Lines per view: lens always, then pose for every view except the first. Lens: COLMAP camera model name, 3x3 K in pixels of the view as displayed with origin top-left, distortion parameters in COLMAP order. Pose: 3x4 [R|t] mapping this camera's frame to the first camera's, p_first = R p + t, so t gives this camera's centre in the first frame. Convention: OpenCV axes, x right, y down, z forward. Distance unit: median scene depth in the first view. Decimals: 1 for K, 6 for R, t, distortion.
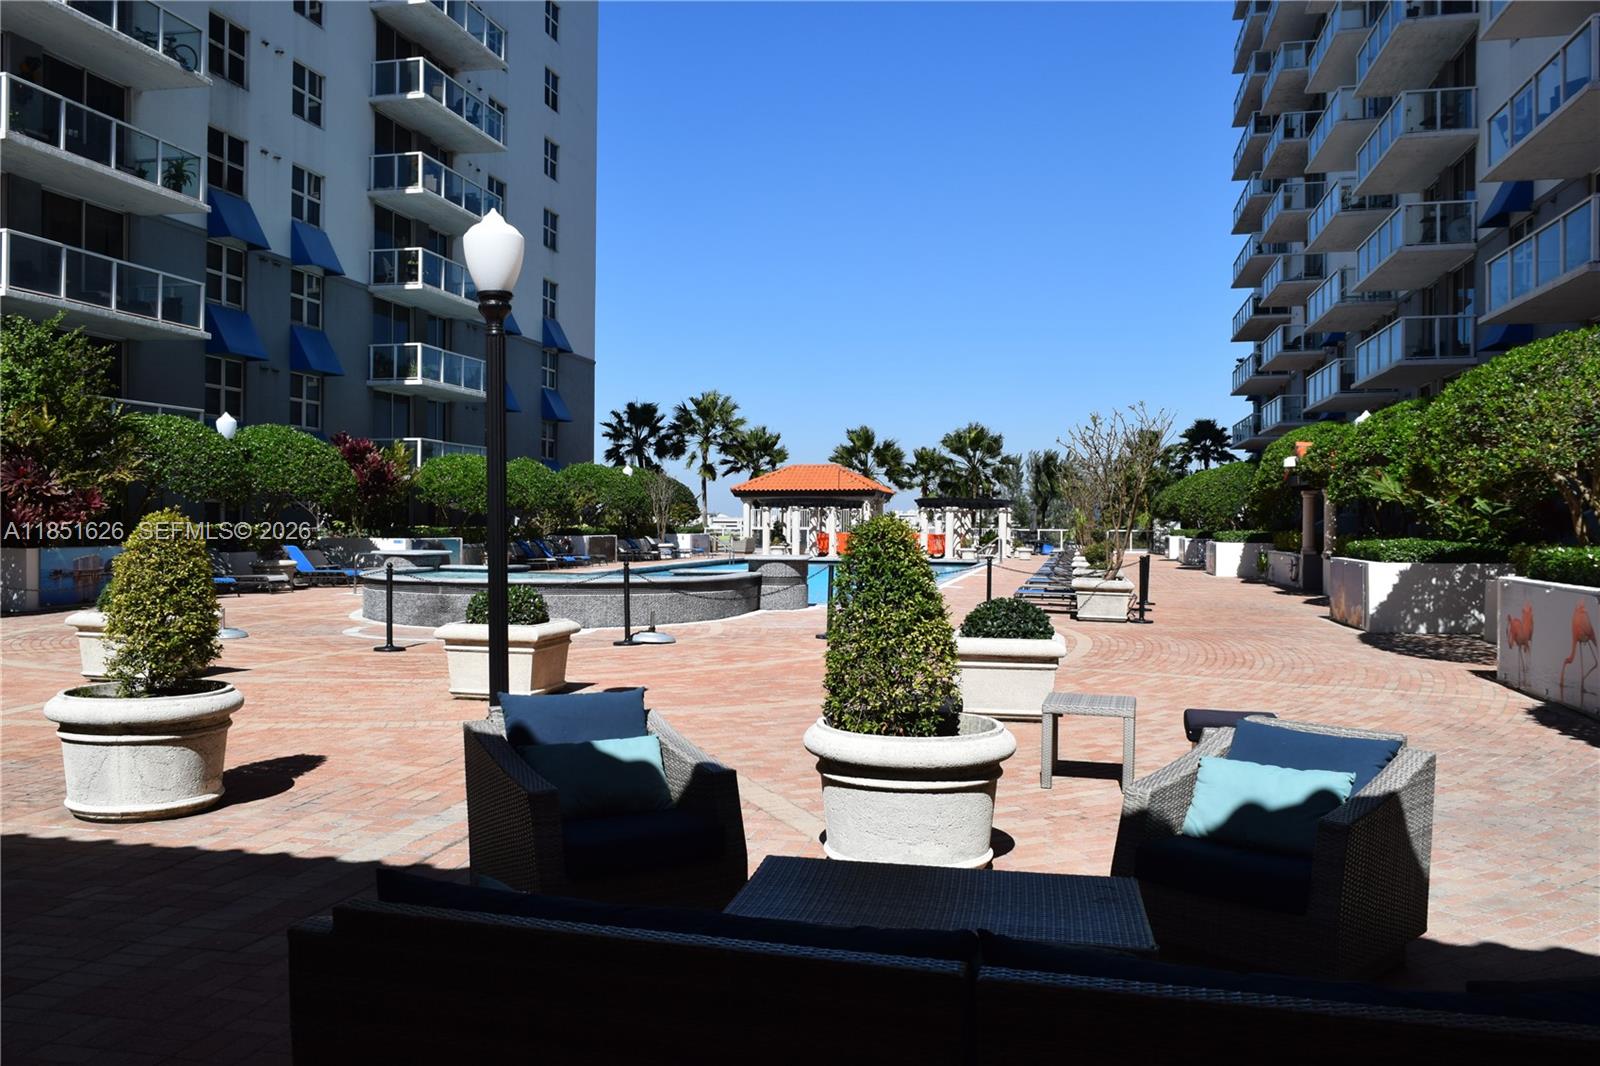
lens RADIAL K [[1245.8, 0, 805.3], [0, 1245.8, 522.3], [0, 0, 1]] dist [-0.017984, 0.008609]
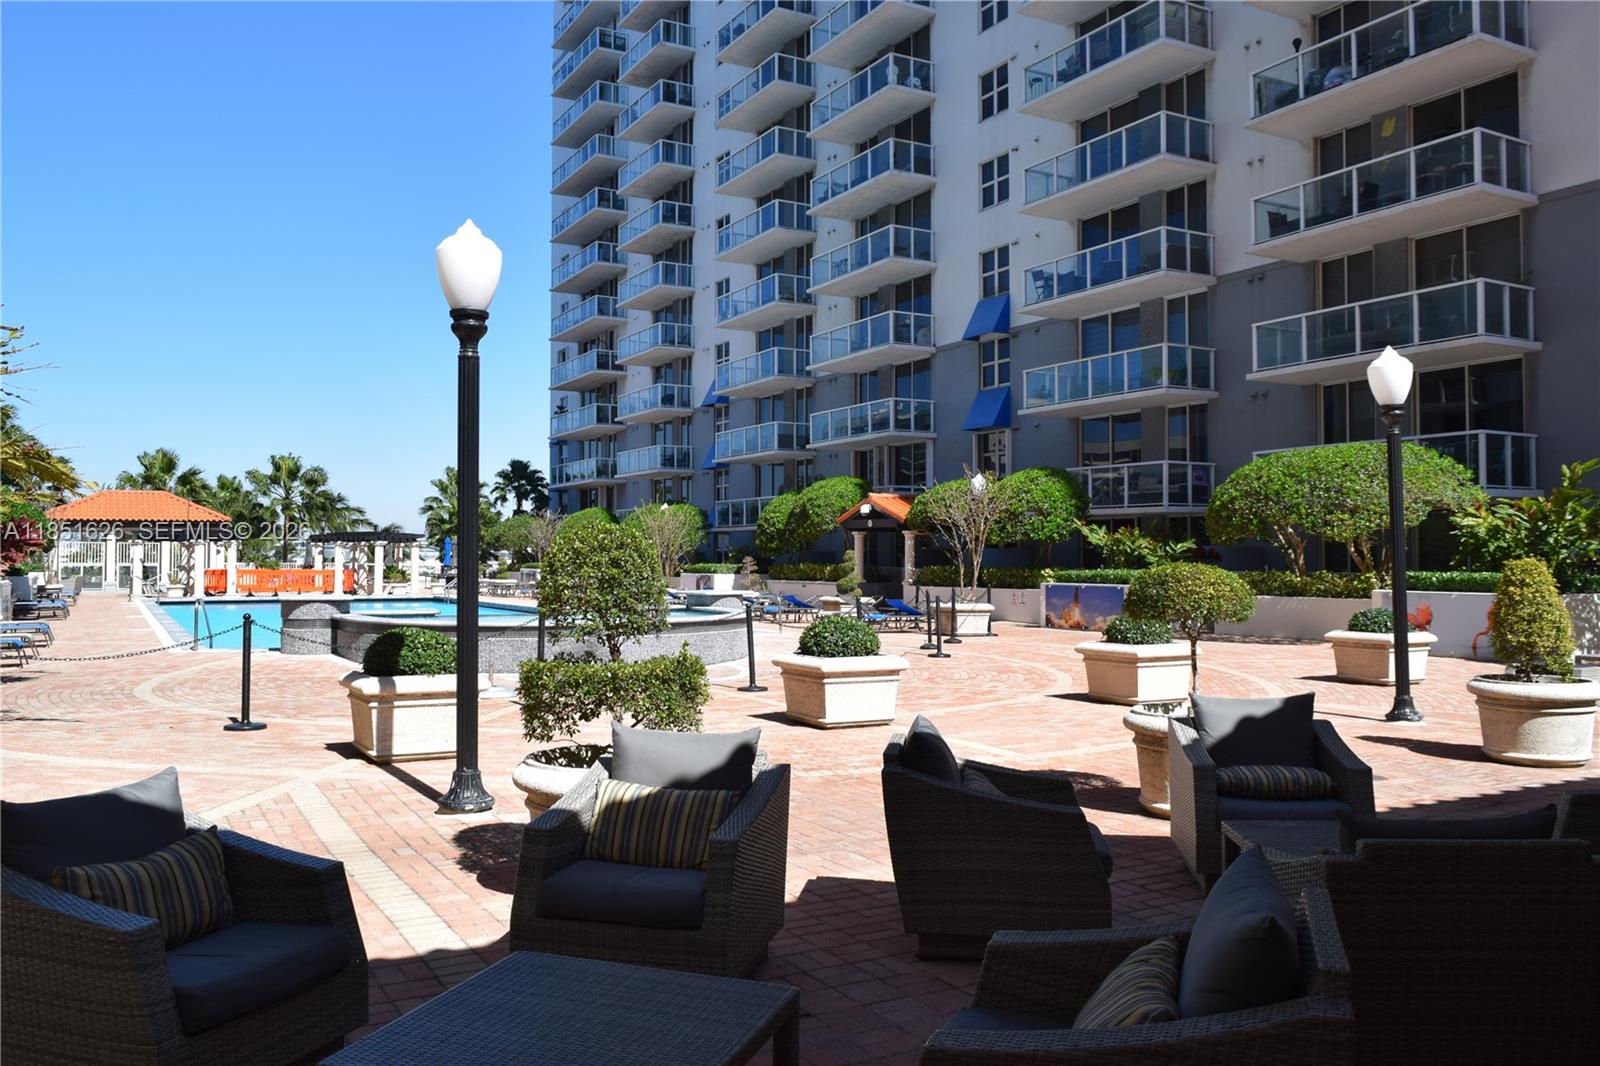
lens RADIAL K [[1245.8, 0, 805.3], [0, 1245.8, 522.3], [0, 0, 1]] dist [-0.017984, 0.008609]
pose [[0.739409, 0.014201, 0.673107, -0.414854], [0.003323, 0.999688, -0.024741, -0.003426], [-0.673249, 0.020531, 0.739131, 0.092750]]
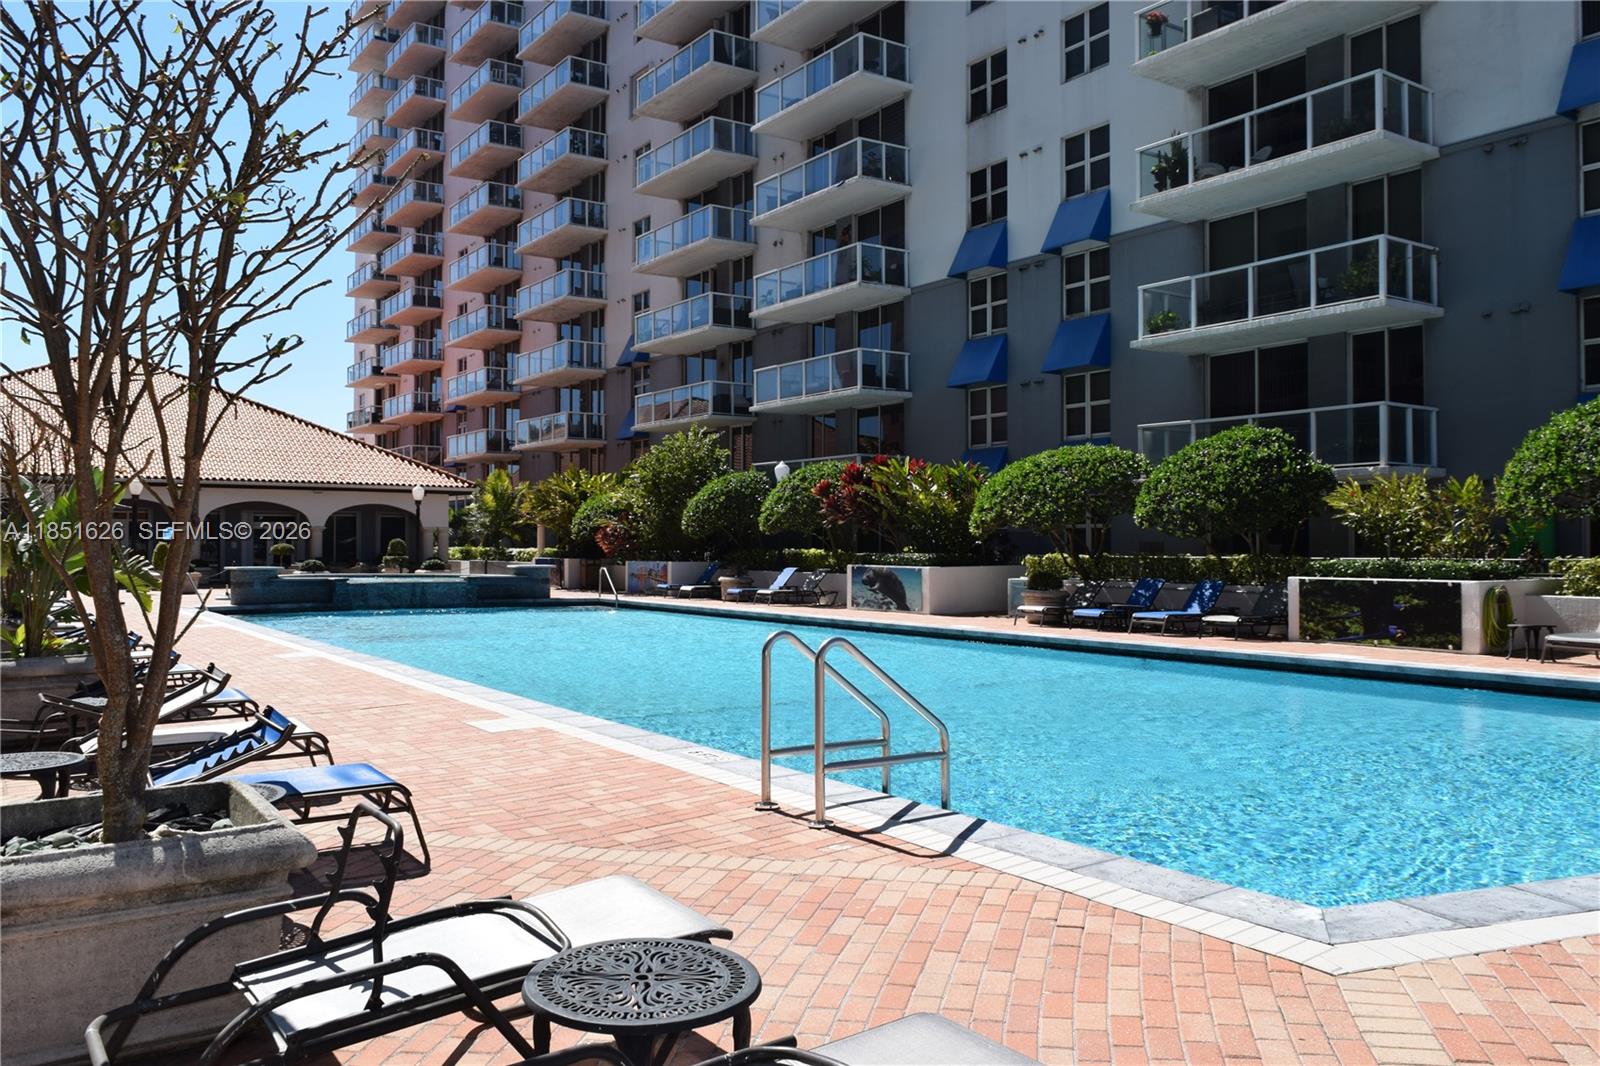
lens RADIAL K [[1209.7, 0, 803.1], [0, 1209.7, 534.5], [0, 0, 1]] dist [-0.011491, -0.000166]
pose [[-0.675818, -0.013305, -0.736948, 0.327166], [-0.004686, 0.999894, -0.013756, 0.002724], [0.737053, -0.005843, -0.675809, 1.401381]]
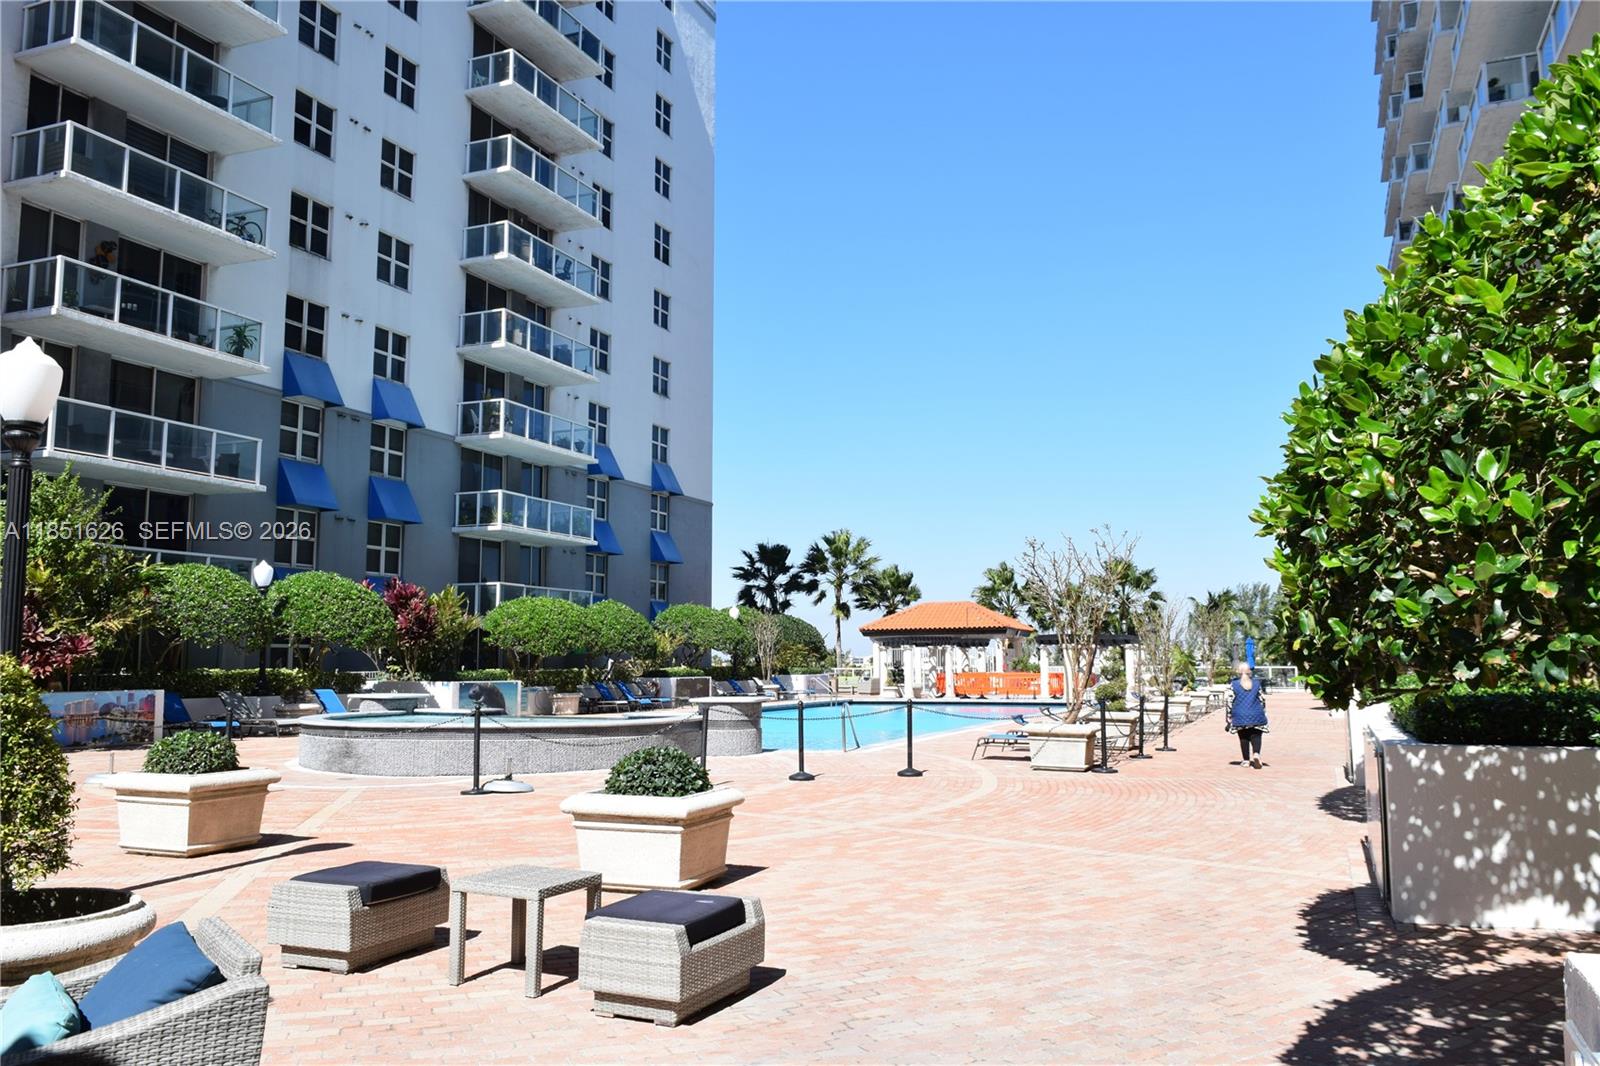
lens RADIAL K [[1245.8, 0, 805.3], [0, 1245.8, 522.3], [0, 0, 1]] dist [-0.017984, 0.008609]
pose [[0.985029, -0.028625, -0.169997, 0.120042], [0.009369, 0.993550, -0.113011, 0.001064], [0.172136, 0.109726, 0.978943, 0.042192]]
